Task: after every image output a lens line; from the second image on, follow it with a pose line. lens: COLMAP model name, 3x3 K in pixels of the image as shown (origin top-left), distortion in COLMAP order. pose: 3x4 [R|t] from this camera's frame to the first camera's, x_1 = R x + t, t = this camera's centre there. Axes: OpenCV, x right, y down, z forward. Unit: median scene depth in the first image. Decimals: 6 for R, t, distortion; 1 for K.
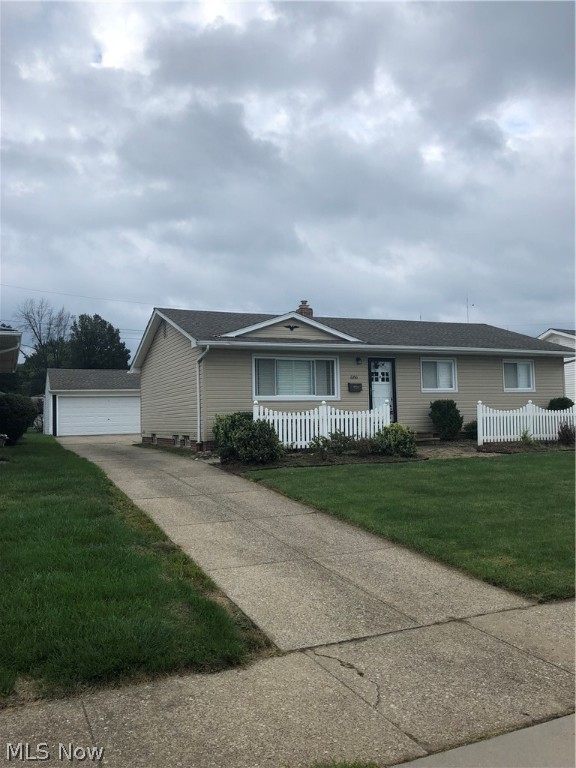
lens RADIAL K [[627.4, 0, 288.0], [0, 627.4, 384.0], [0, 0, 1]] dist [0.082401, -0.113812]
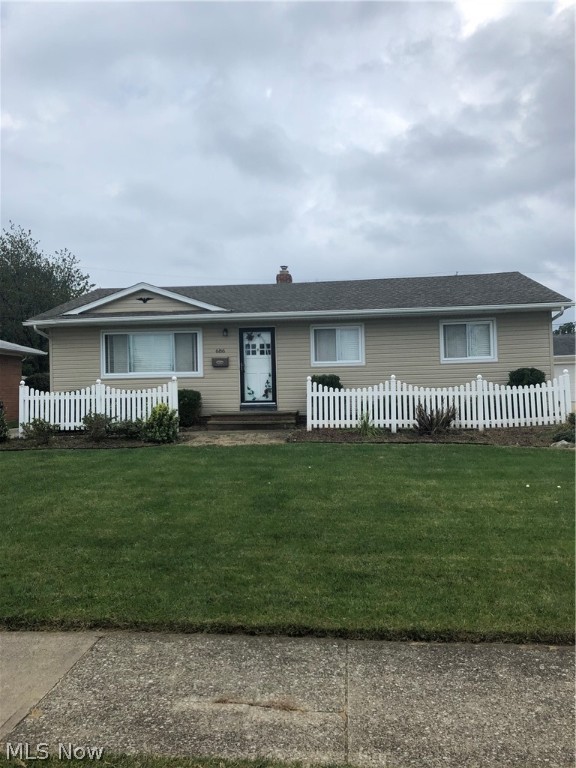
lens RADIAL K [[627.4, 0, 288.0], [0, 627.4, 384.0], [0, 0, 1]] dist [0.082401, -0.113812]
pose [[0.869818, -0.004116, -0.493356, 0.622350], [0.025003, 0.999048, 0.035747, 0.006499], [0.492739, -0.043428, 0.869093, 0.271916]]
